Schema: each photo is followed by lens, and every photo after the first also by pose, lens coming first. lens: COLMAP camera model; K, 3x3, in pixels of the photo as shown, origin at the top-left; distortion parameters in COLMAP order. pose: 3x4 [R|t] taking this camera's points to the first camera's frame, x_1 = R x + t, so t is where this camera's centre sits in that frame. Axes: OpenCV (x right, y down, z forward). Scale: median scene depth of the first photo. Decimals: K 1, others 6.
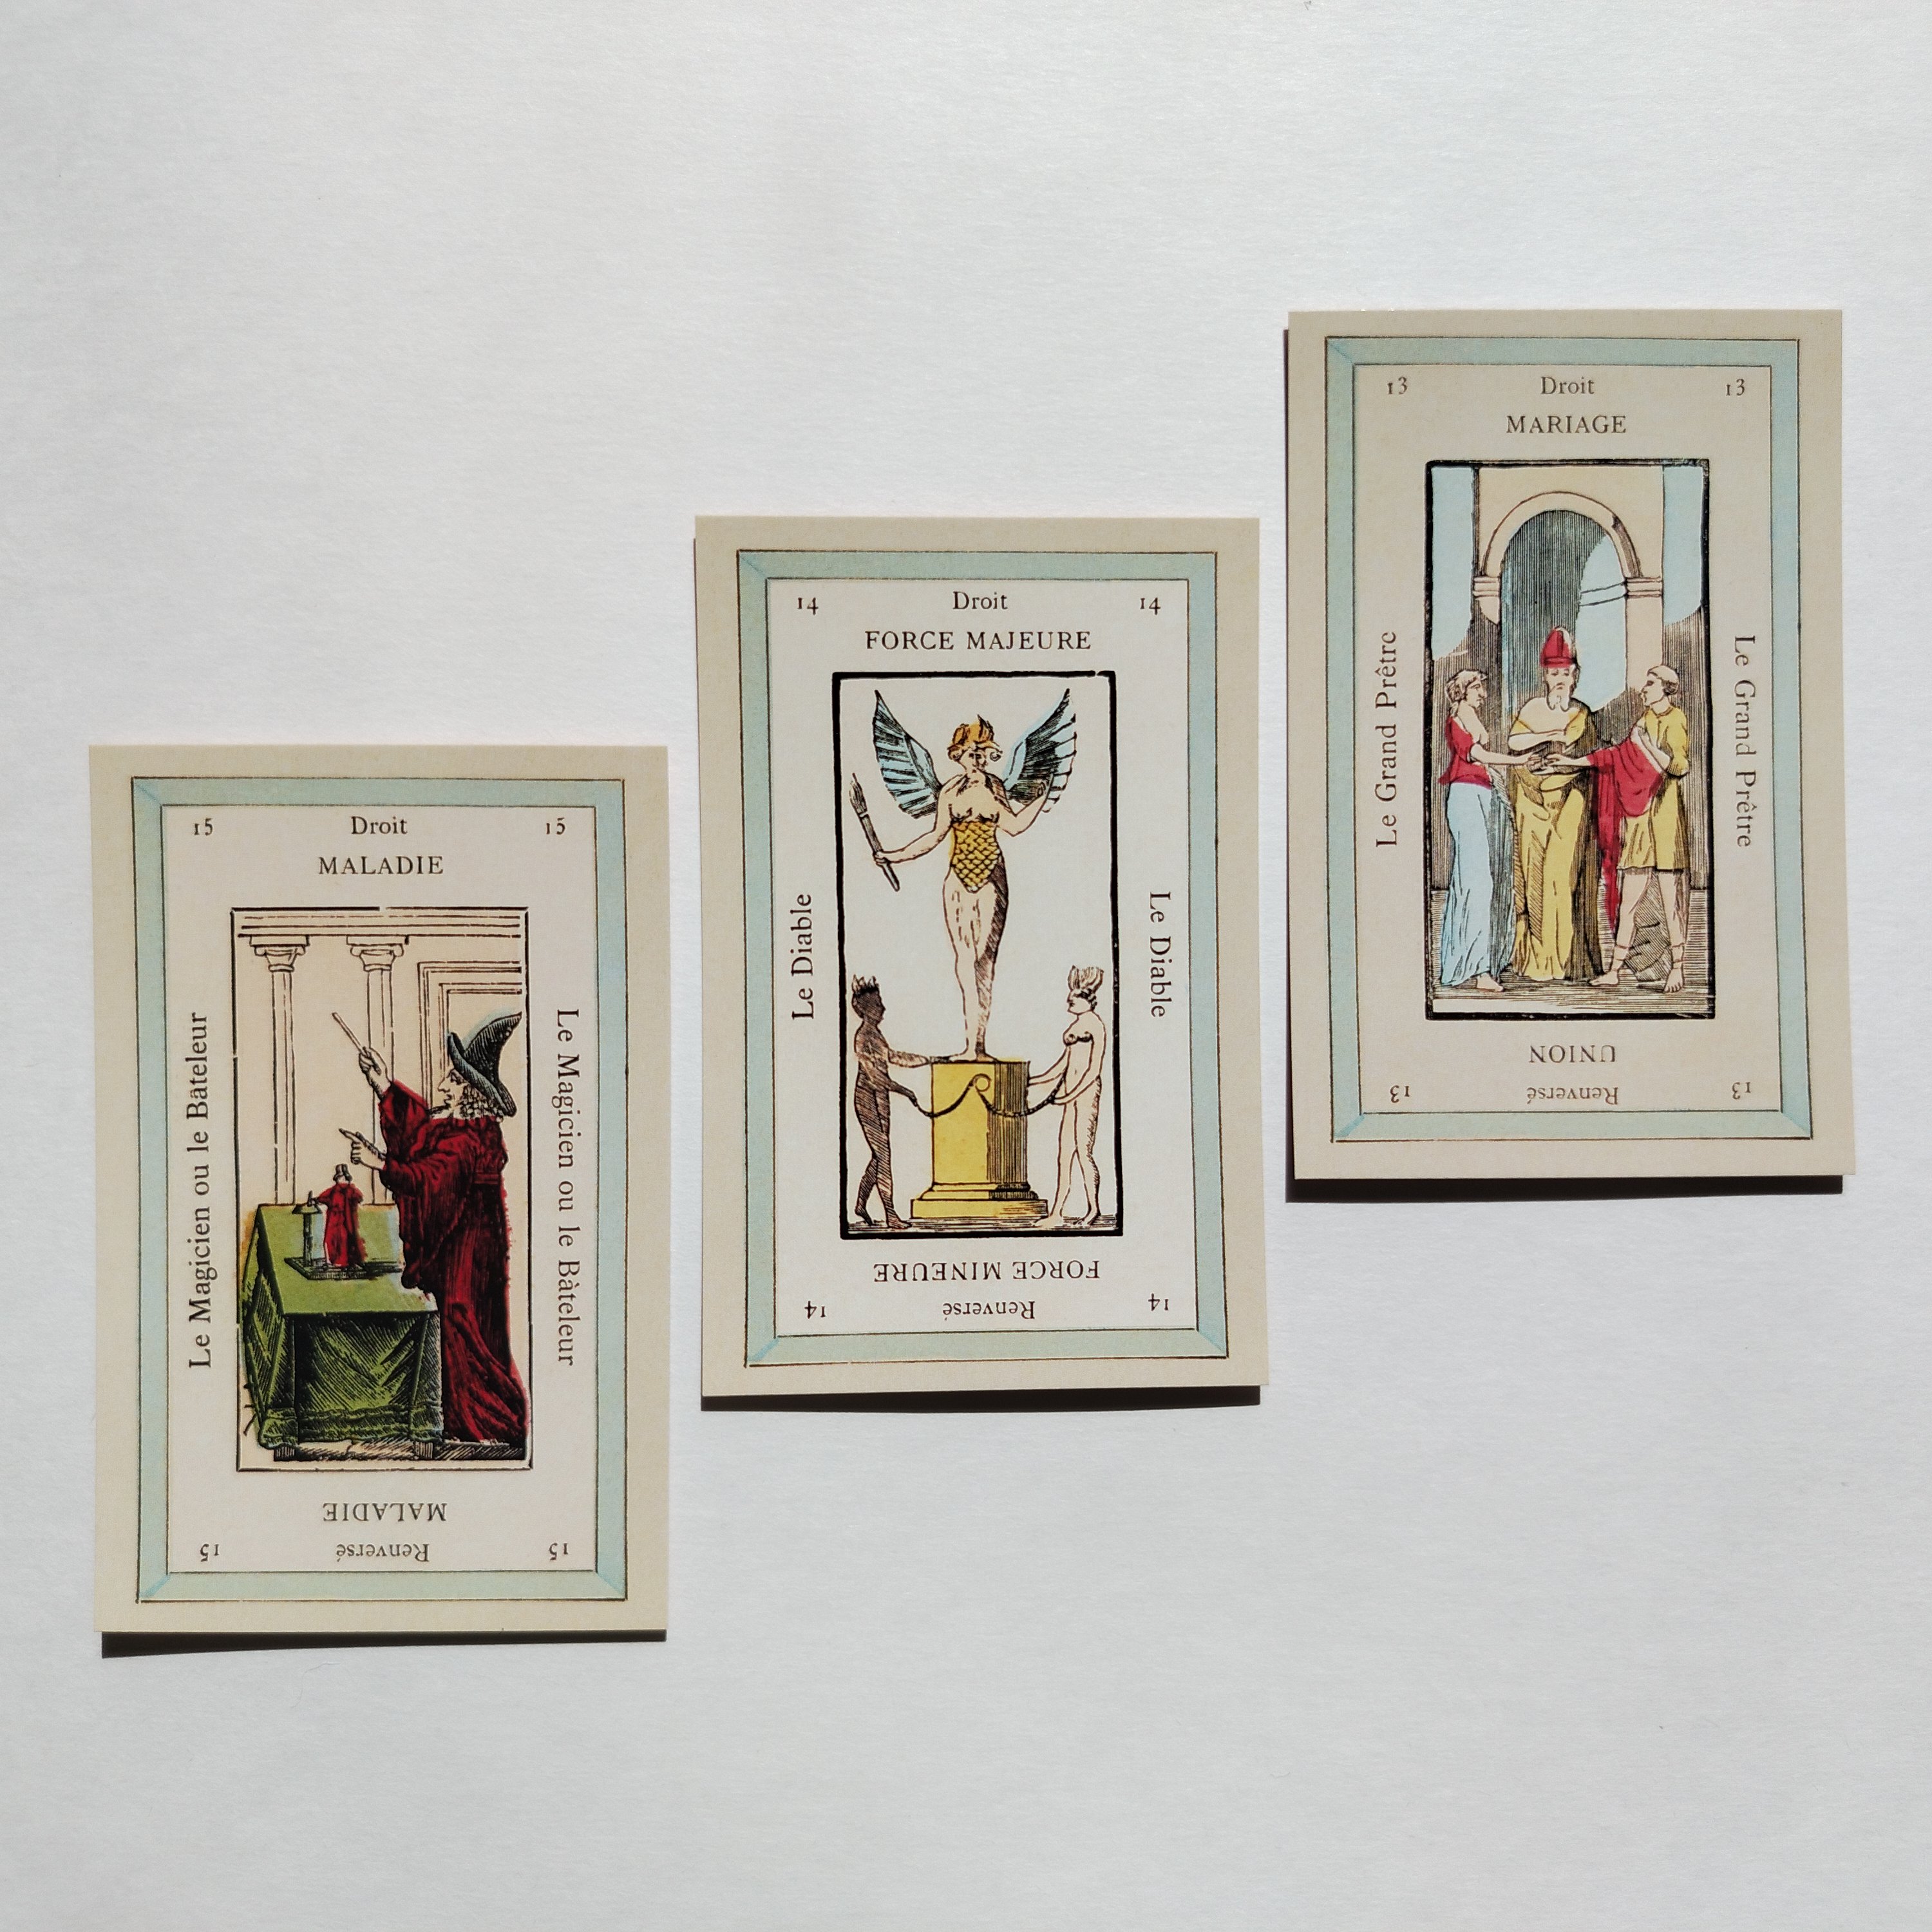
lens RADIAL K [[6449.6, 0, 1048.2], [0, 6449.6, 1007.8], [0, 0, 1]] dist [-0.114542, 0.000000]
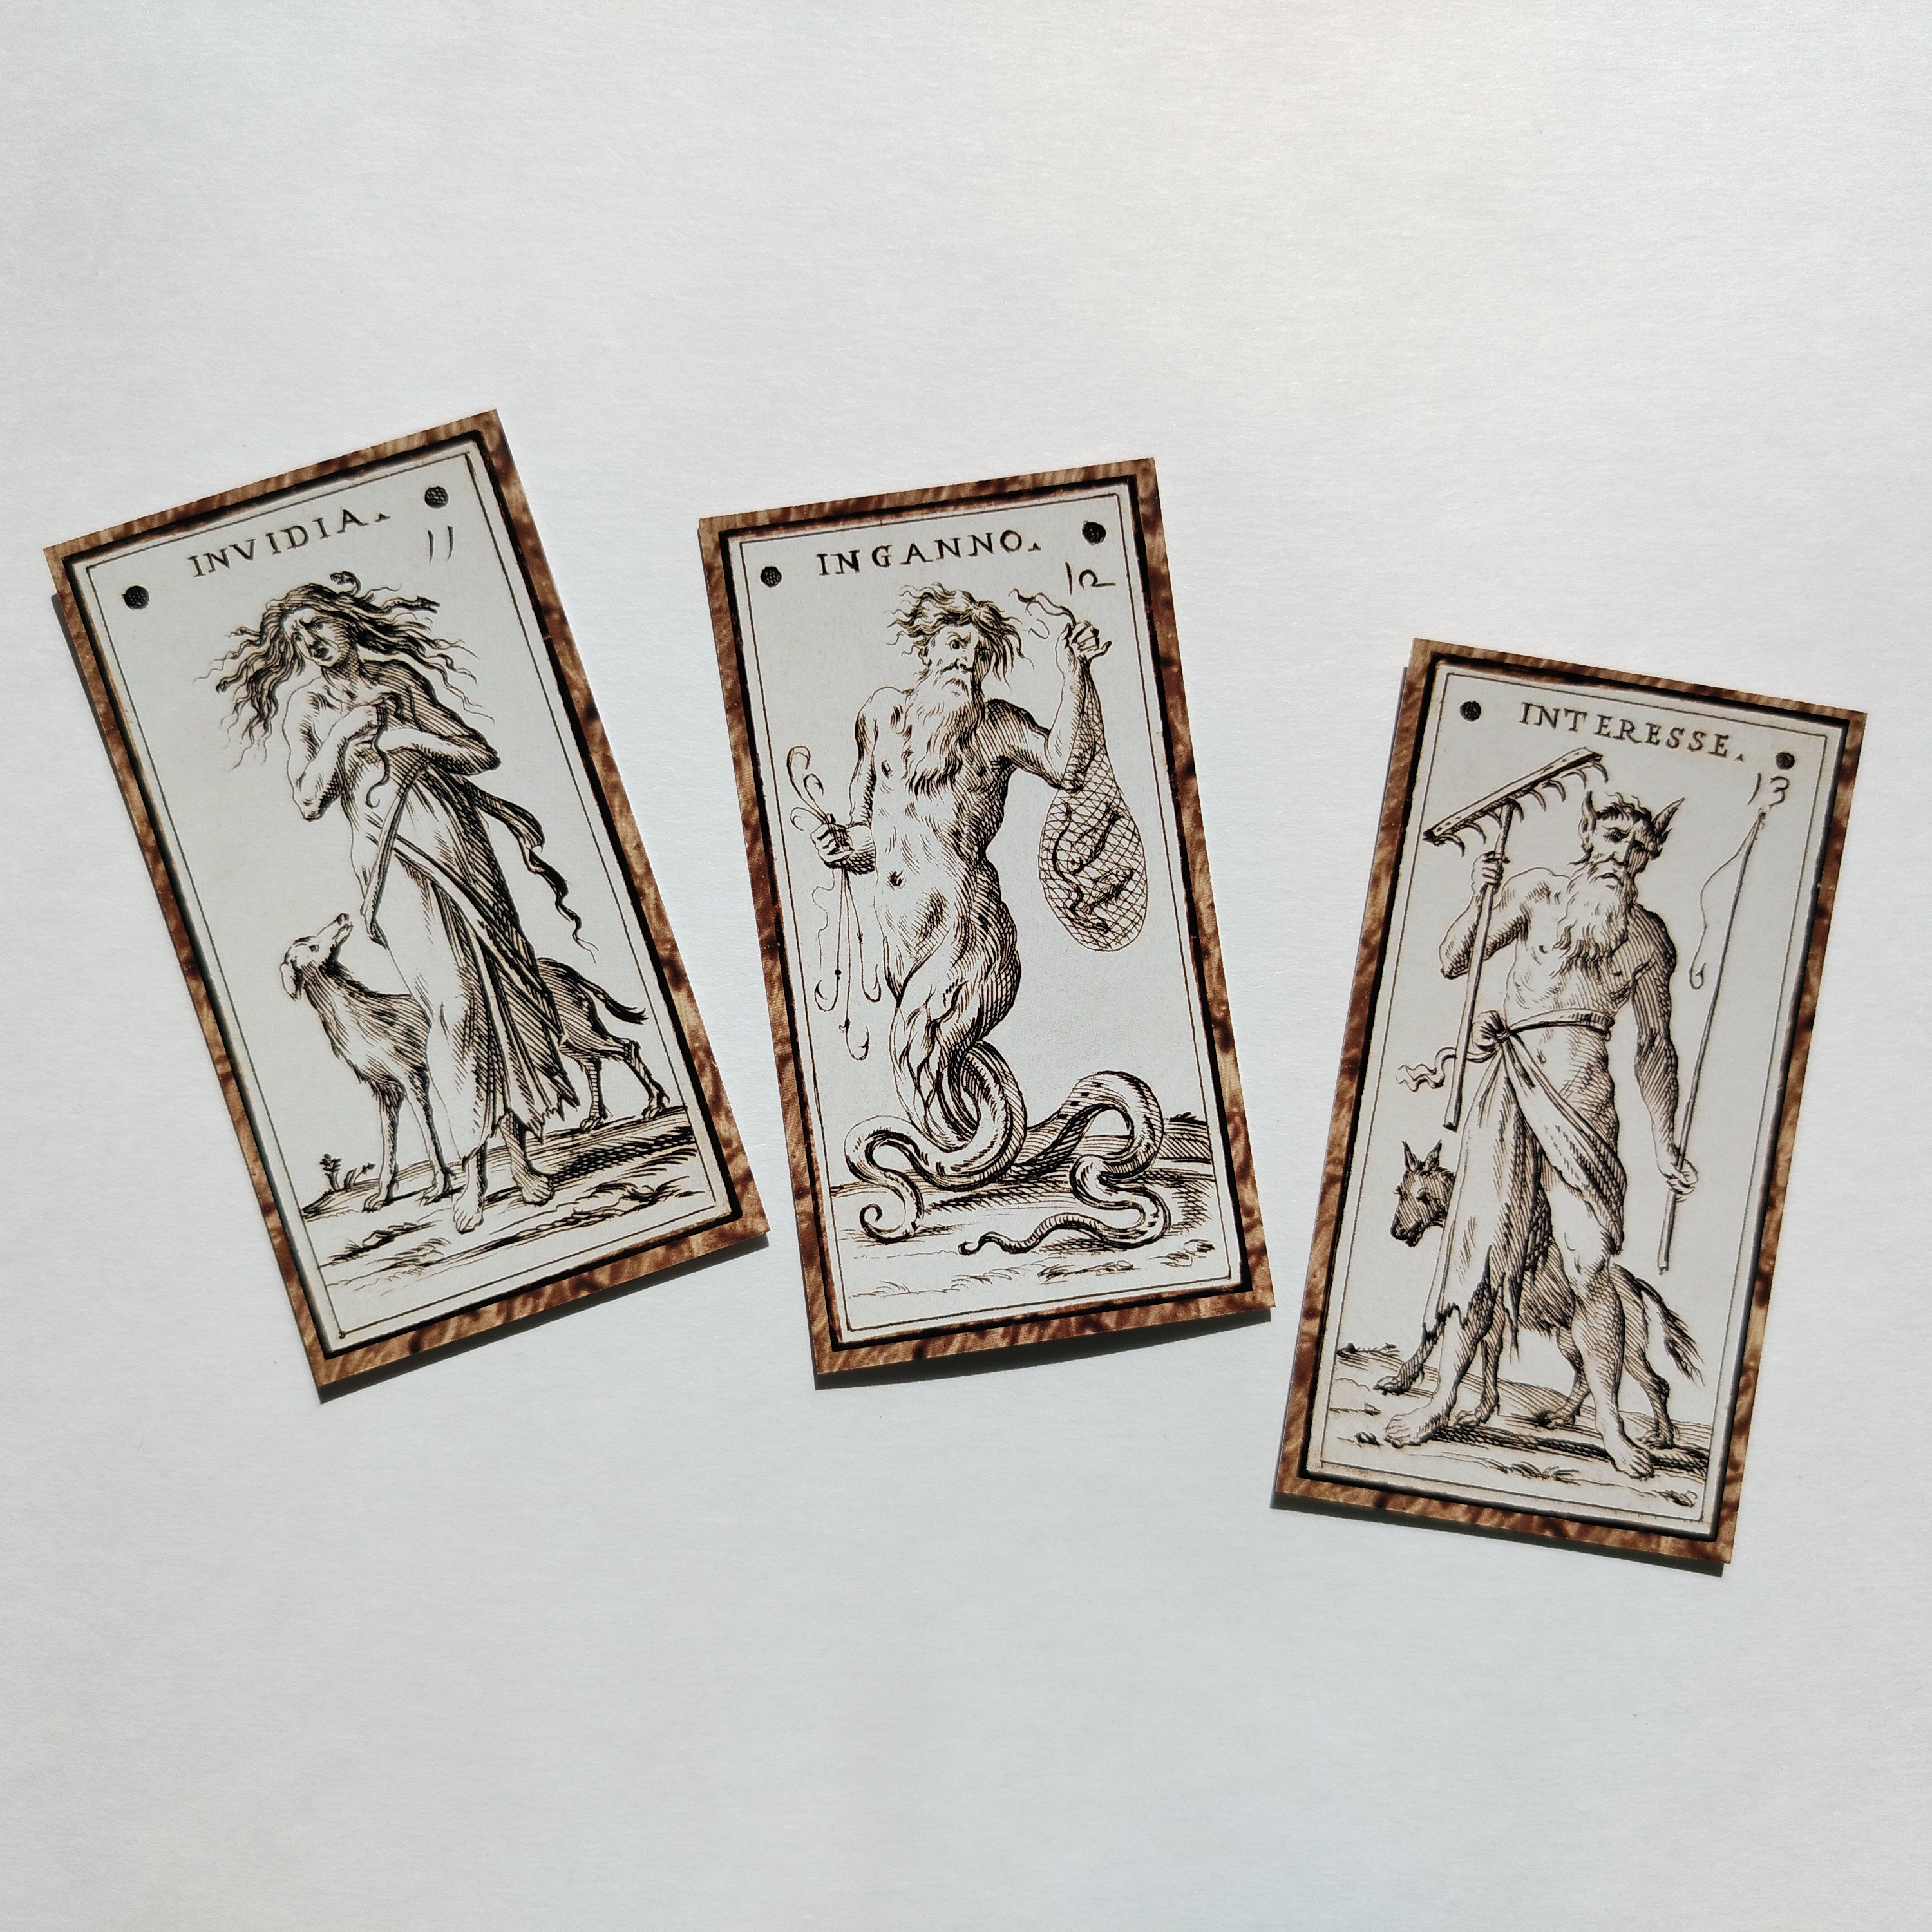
lens RADIAL K [[6449.6, 0, 1000.6], [0, 6449.6, 906.7], [0, 0, 1]] dist [-0.114542, 0.000000]
pose [[0.999821, -0.017706, -0.006691, 0.001314], [0.017547, 0.999580, -0.023065, 0.002625], [0.007097, 0.022943, 0.999712, -0.063551]]
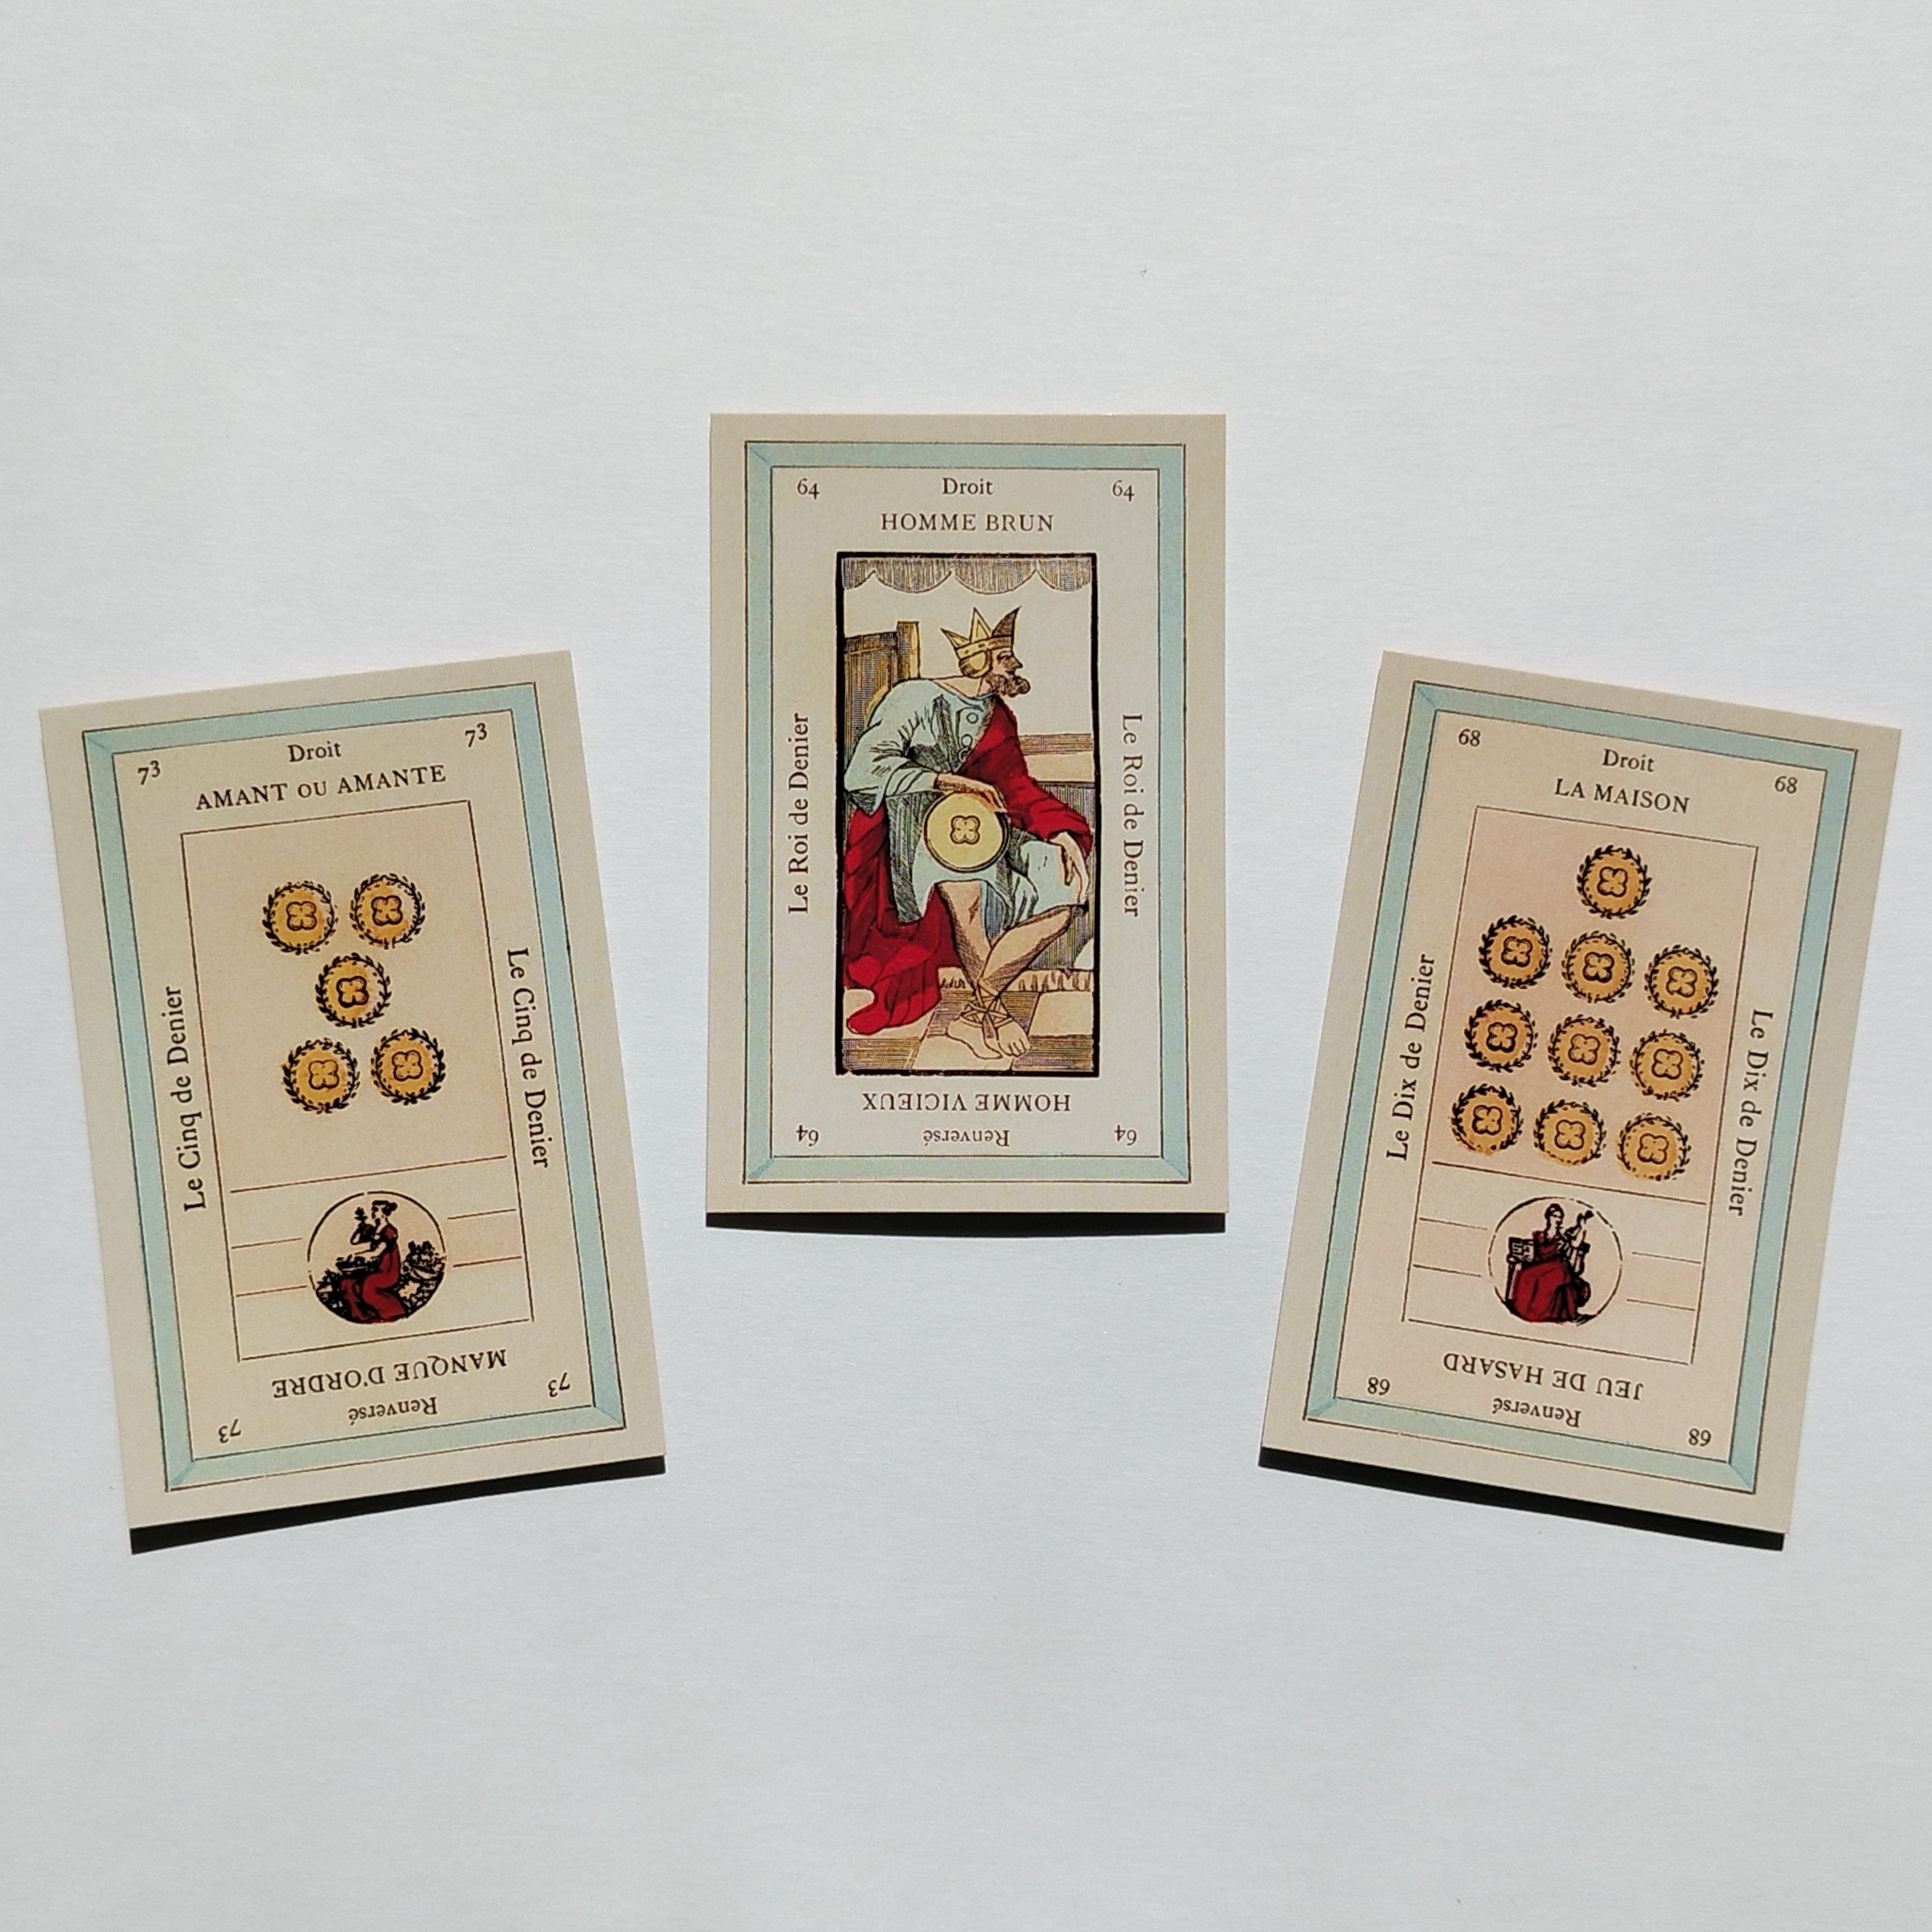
lens RADIAL K [[7385.9, 0, 962.6], [0, 7385.9, 962.4], [0, 0, 1]] dist [0.642330, 0.000000]
pose [[0.999725, 0.022429, 0.006799, 0.003884], [-0.022191, 0.999197, -0.033347, 0.002383], [-0.007541, 0.033187, 0.999421, -0.233351]]
